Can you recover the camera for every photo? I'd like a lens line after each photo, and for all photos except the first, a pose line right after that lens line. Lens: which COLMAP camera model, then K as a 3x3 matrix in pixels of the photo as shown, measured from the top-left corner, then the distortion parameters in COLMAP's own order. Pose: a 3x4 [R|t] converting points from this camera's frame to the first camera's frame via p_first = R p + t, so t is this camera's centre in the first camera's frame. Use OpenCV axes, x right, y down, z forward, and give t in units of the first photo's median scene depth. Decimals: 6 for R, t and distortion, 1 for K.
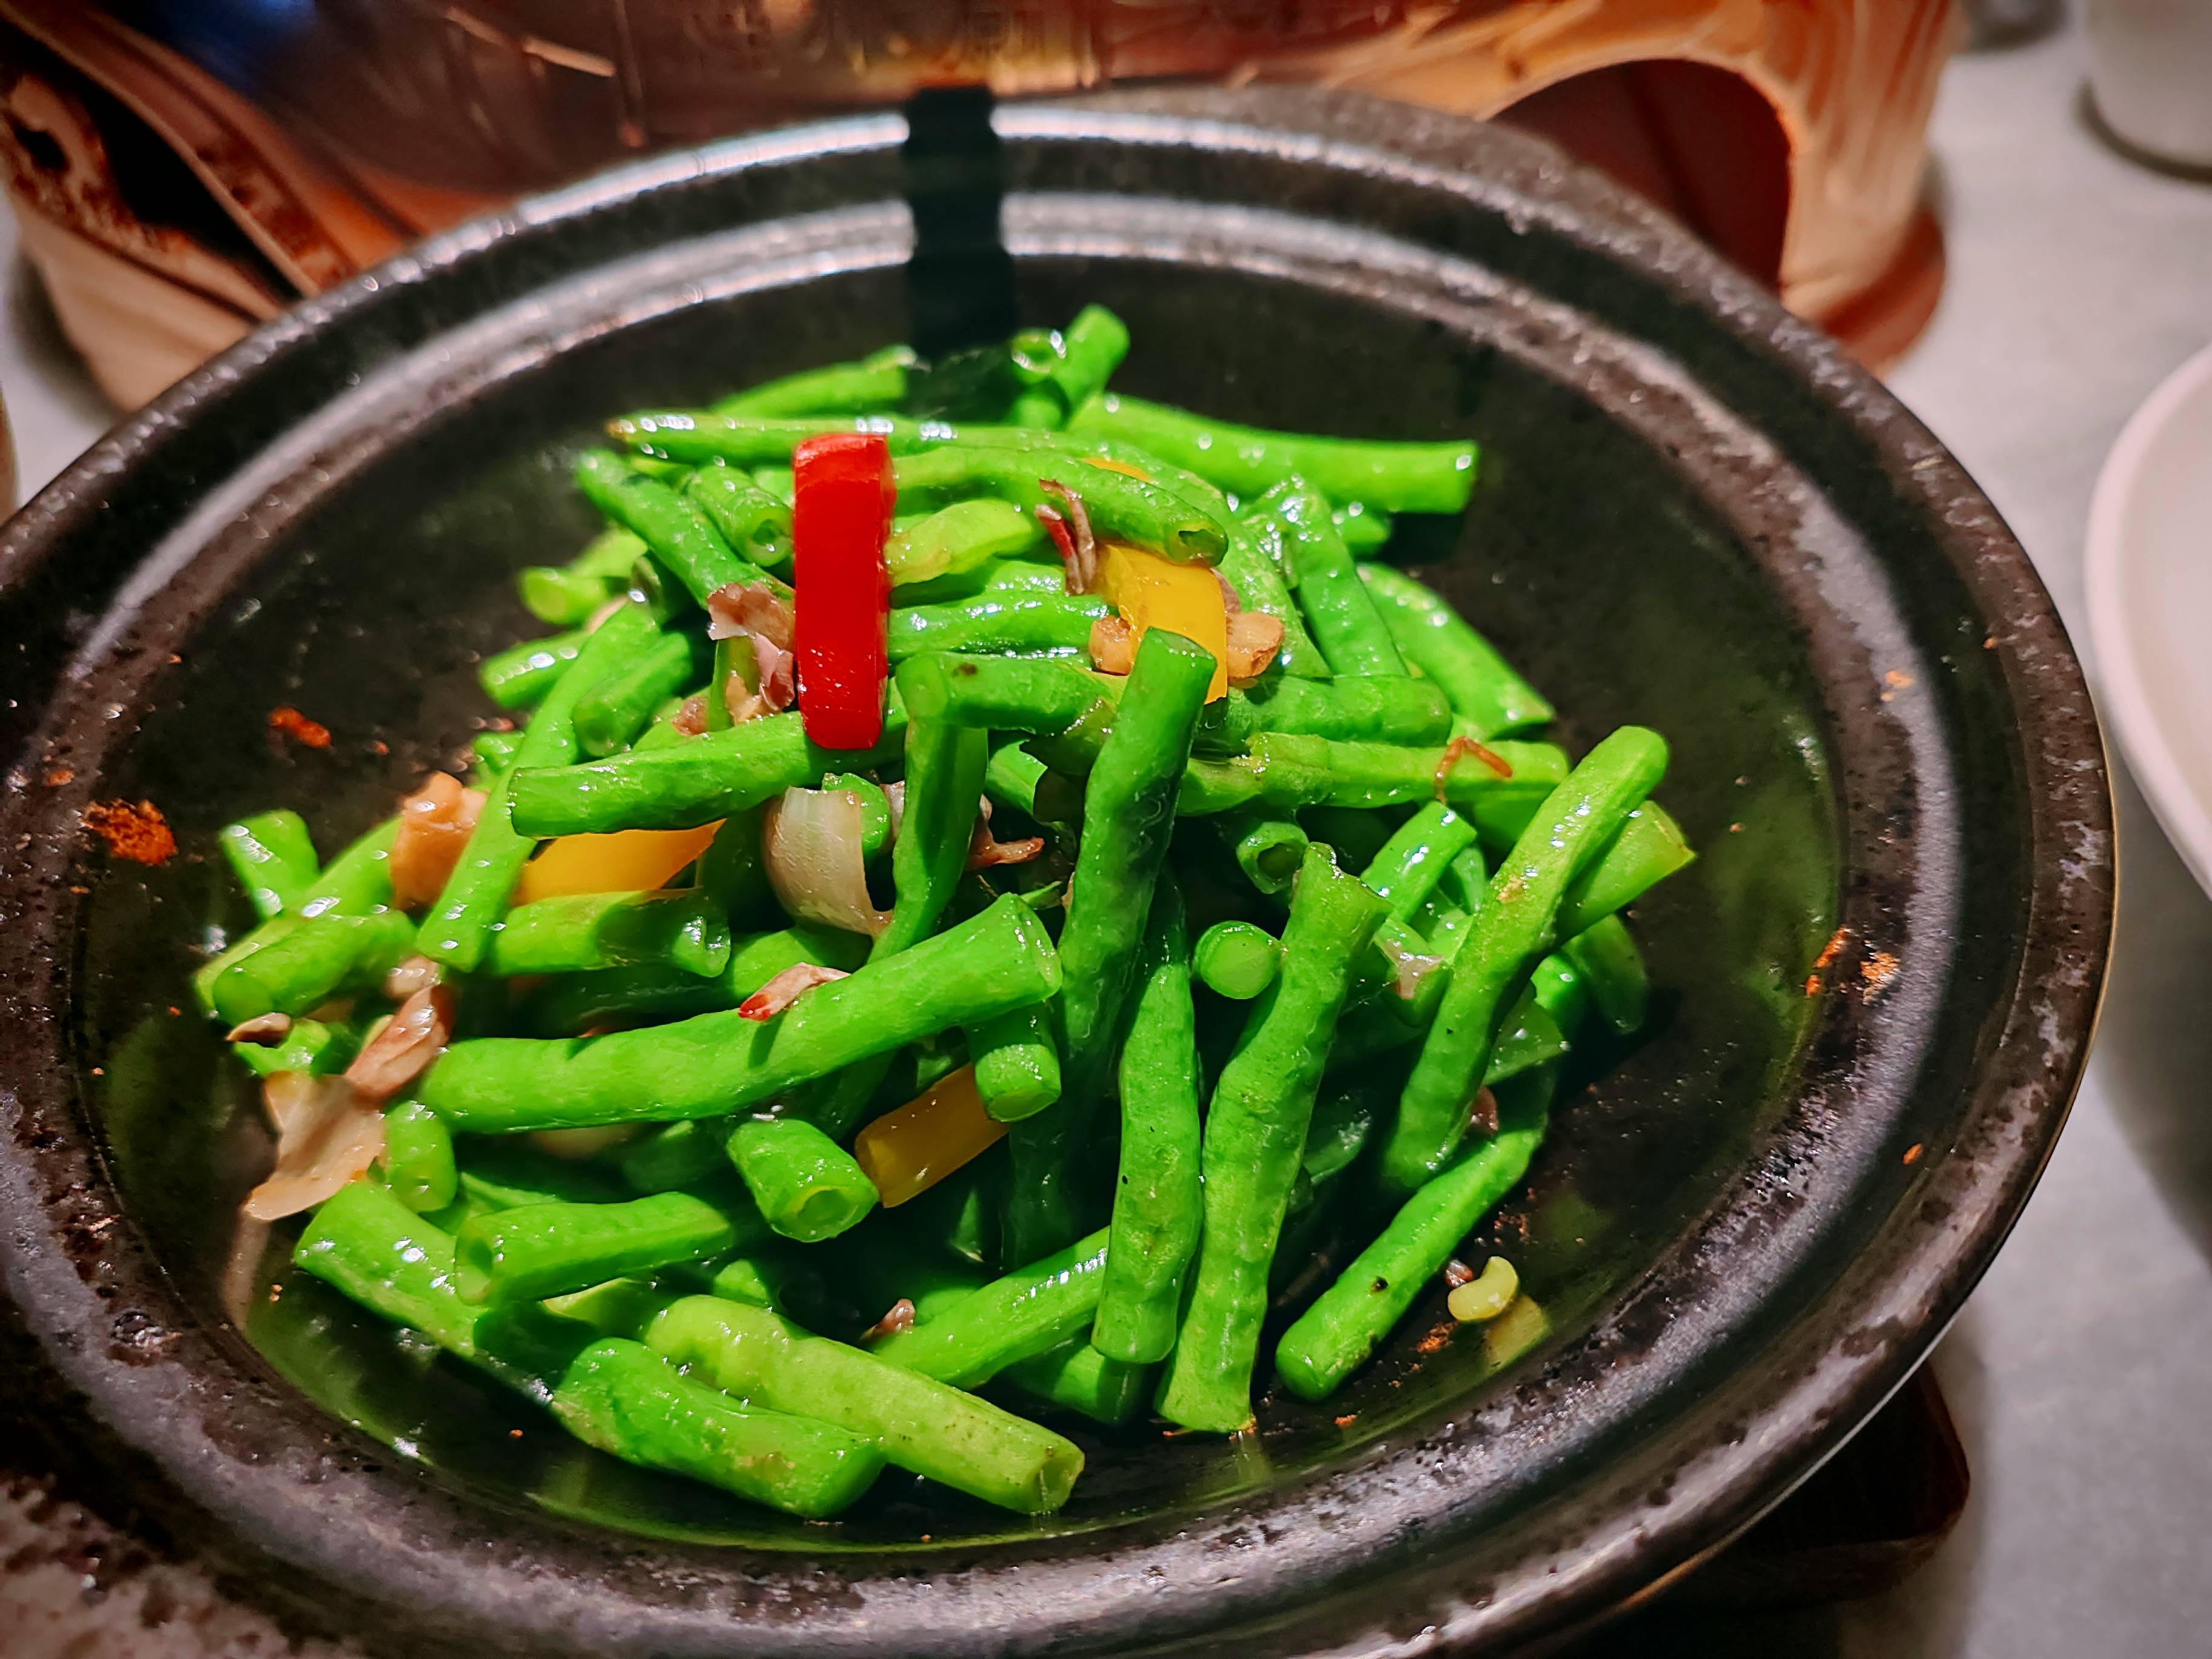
lens RADIAL K [[1847.6, 0, 1106.0], [0, 1847.6, 829.5], [0, 0, 1]] dist [-0.045538, 0.008112]
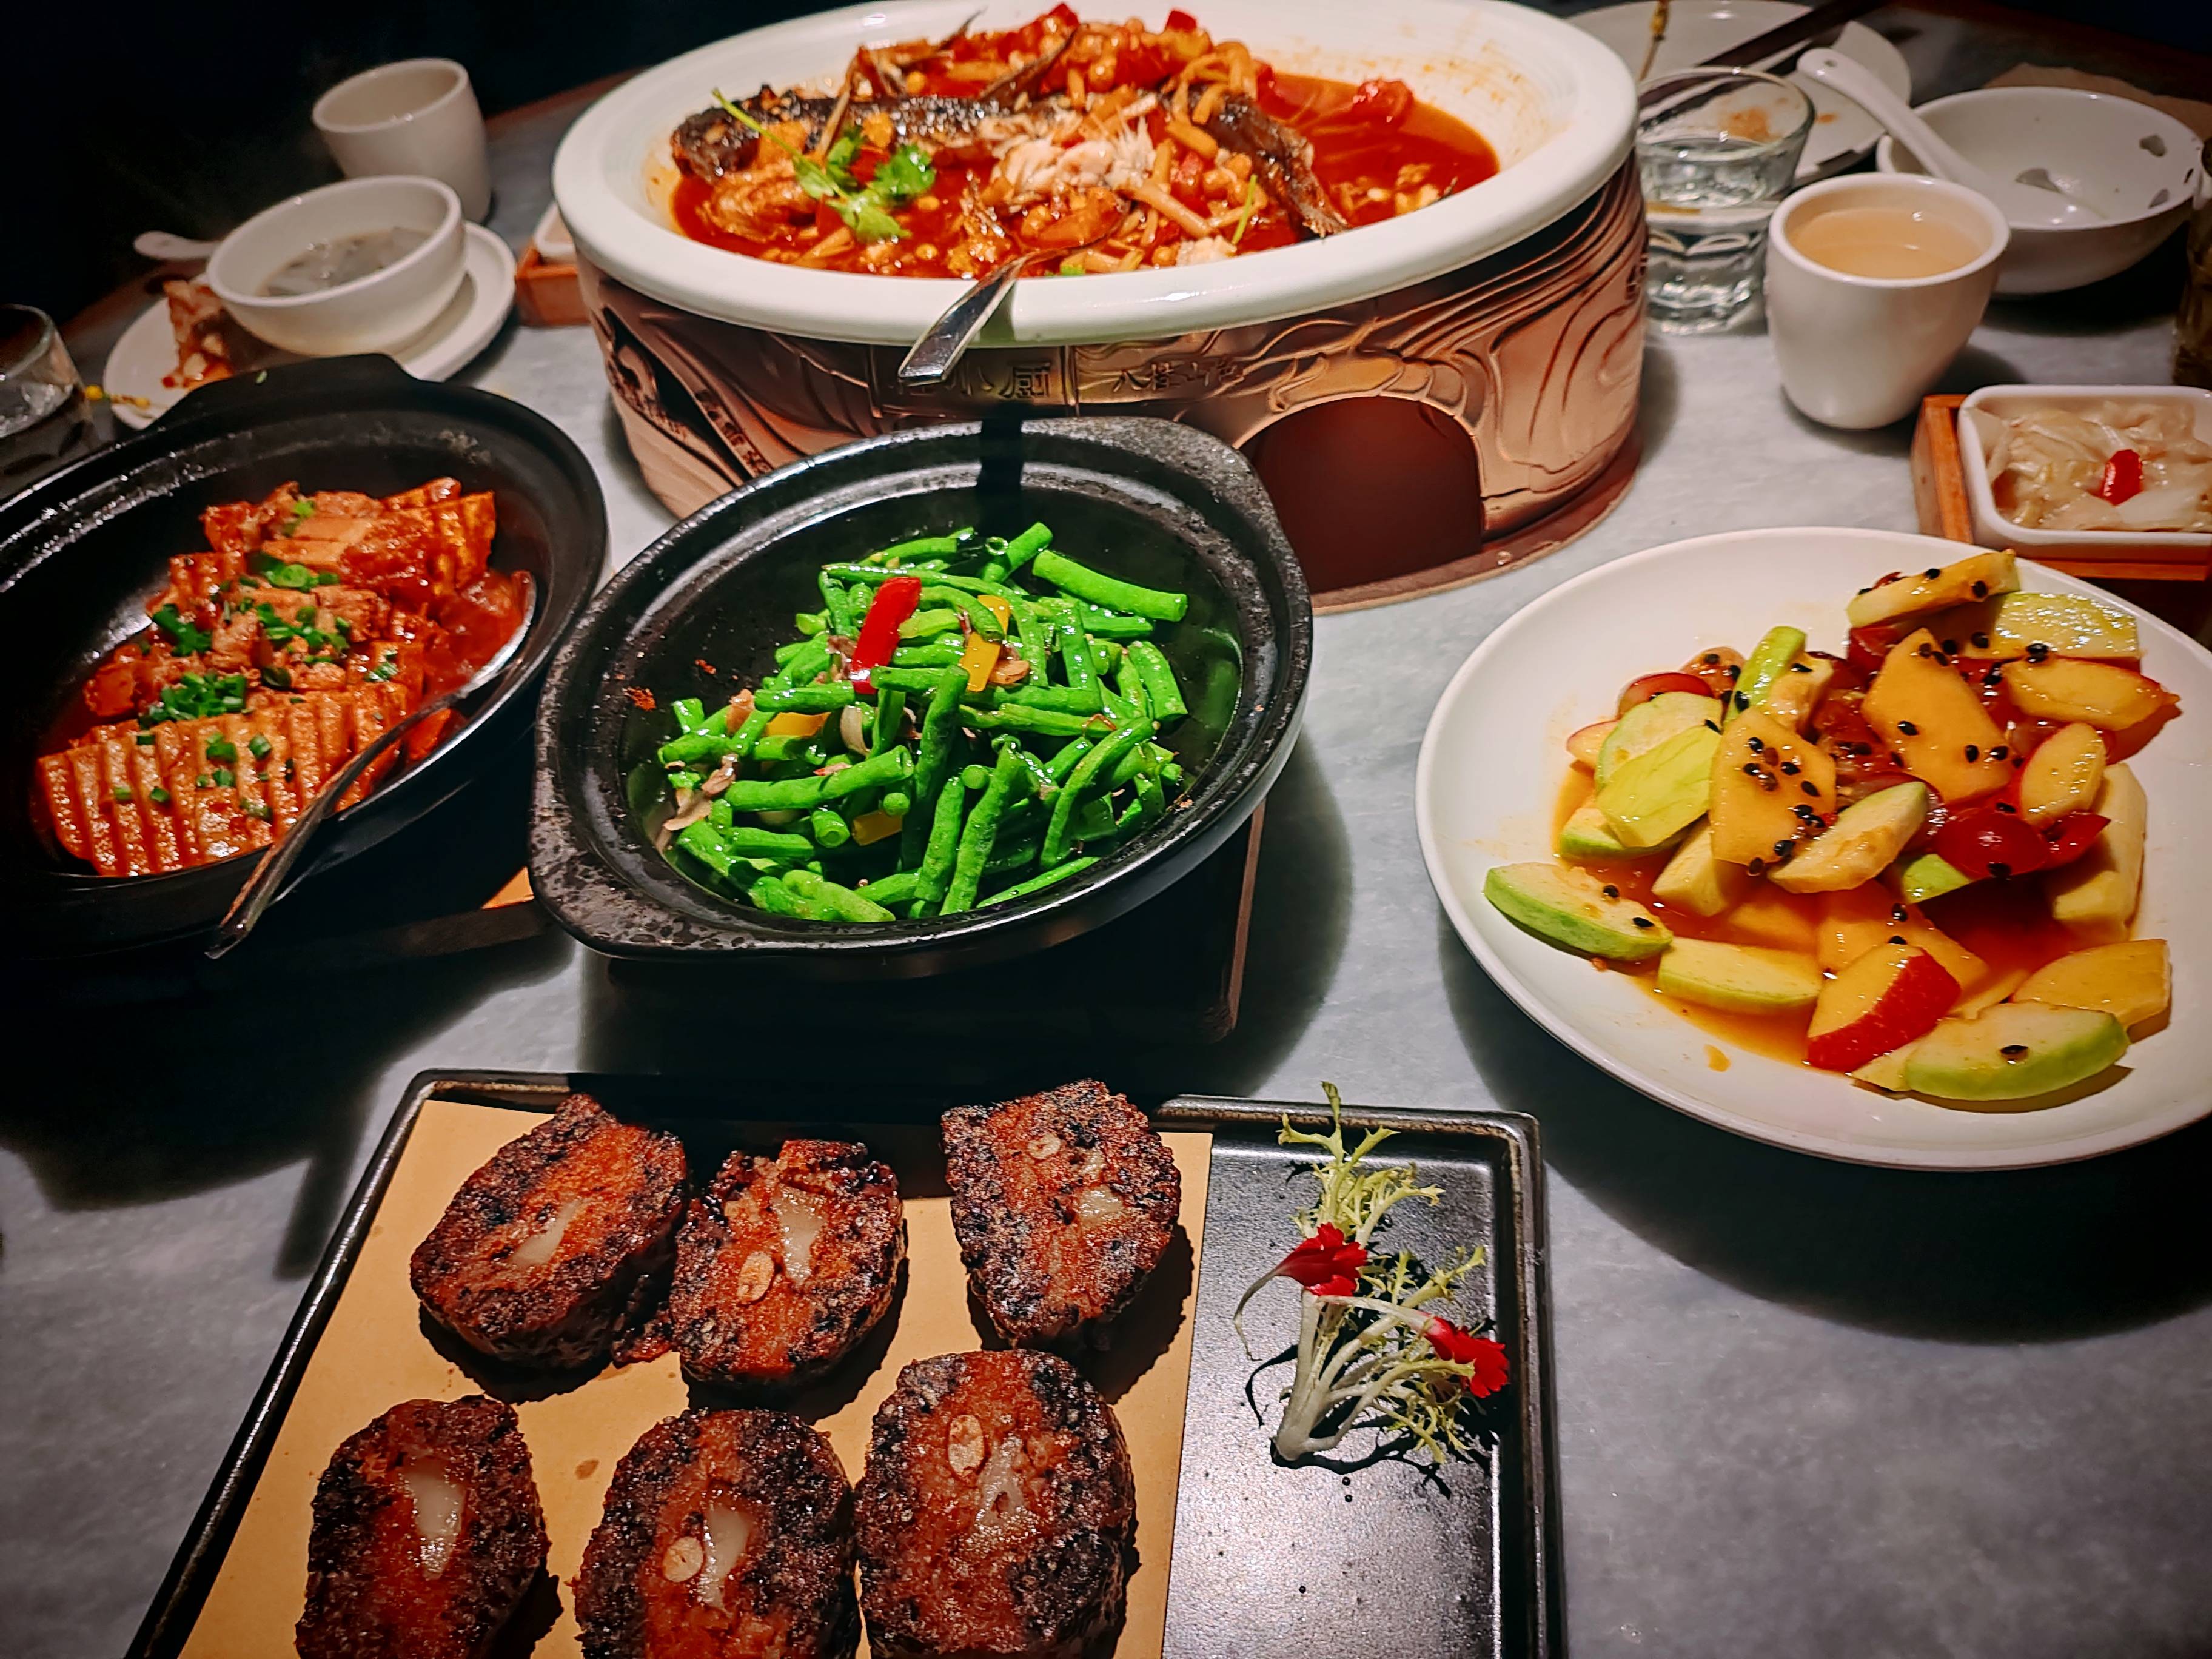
lens RADIAL K [[1721.8, 0, 1106.0], [0, 1721.8, 829.5], [0, 0, 1]] dist [-0.002612, -0.004756]
pose [[0.970825, 0.117457, -0.209050, 0.818389], [-0.113120, 0.993046, 0.032623, 0.038126], [0.211428, -0.008024, 0.977361, -1.598863]]
